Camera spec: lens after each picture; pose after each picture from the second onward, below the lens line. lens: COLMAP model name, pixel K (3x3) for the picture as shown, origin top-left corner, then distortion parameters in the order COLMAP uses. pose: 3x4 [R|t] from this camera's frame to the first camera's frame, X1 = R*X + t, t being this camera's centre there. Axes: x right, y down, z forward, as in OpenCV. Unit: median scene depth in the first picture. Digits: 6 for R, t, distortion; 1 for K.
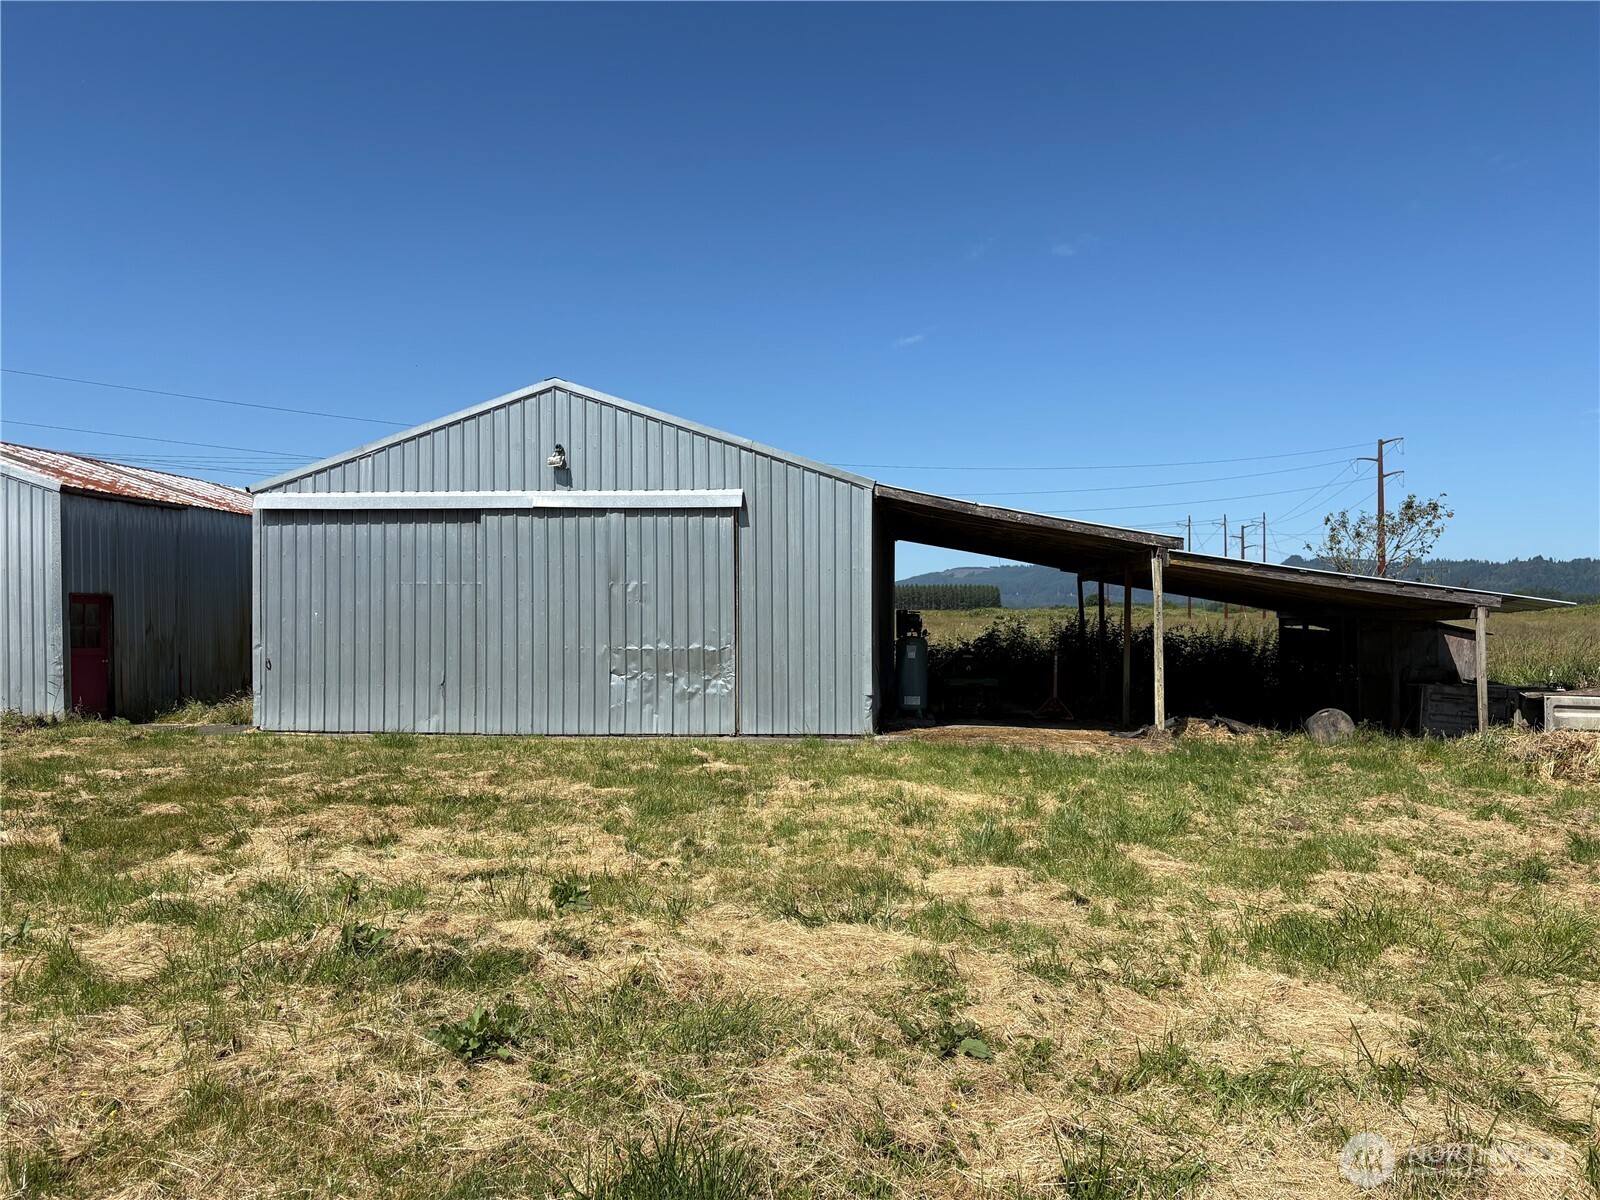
lens RADIAL K [[1216.9, 0, 802.1], [0, 1216.9, 610.6], [0, 0, 1]] dist [0.062873, -0.060069]
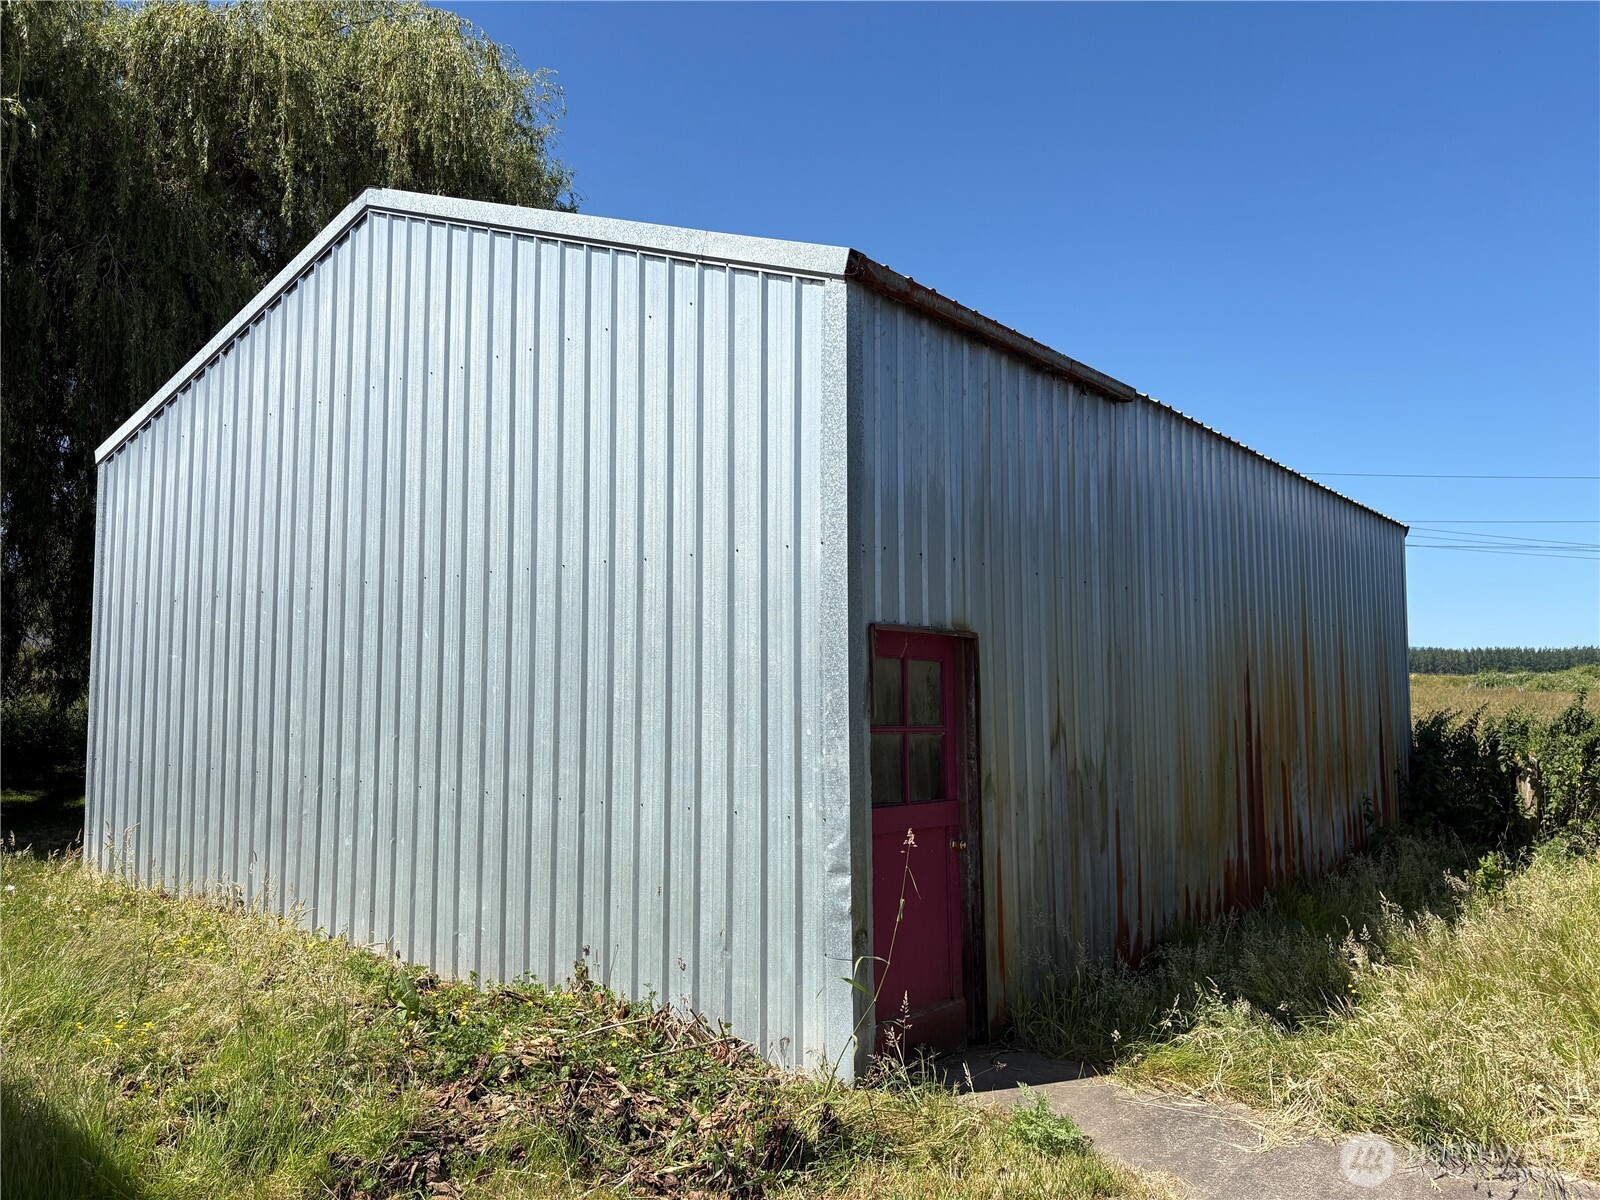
lens RADIAL K [[1216.9, 0, 799.1], [0, 1216.9, 595.8], [0, 0, 1]] dist [0.062873, -0.060069]
pose [[0.854946, -0.027191, -0.518004, -0.508411], [-0.009017, 0.997695, -0.067252, -0.001087], [0.518639, 0.062168, 0.852730, 0.826664]]
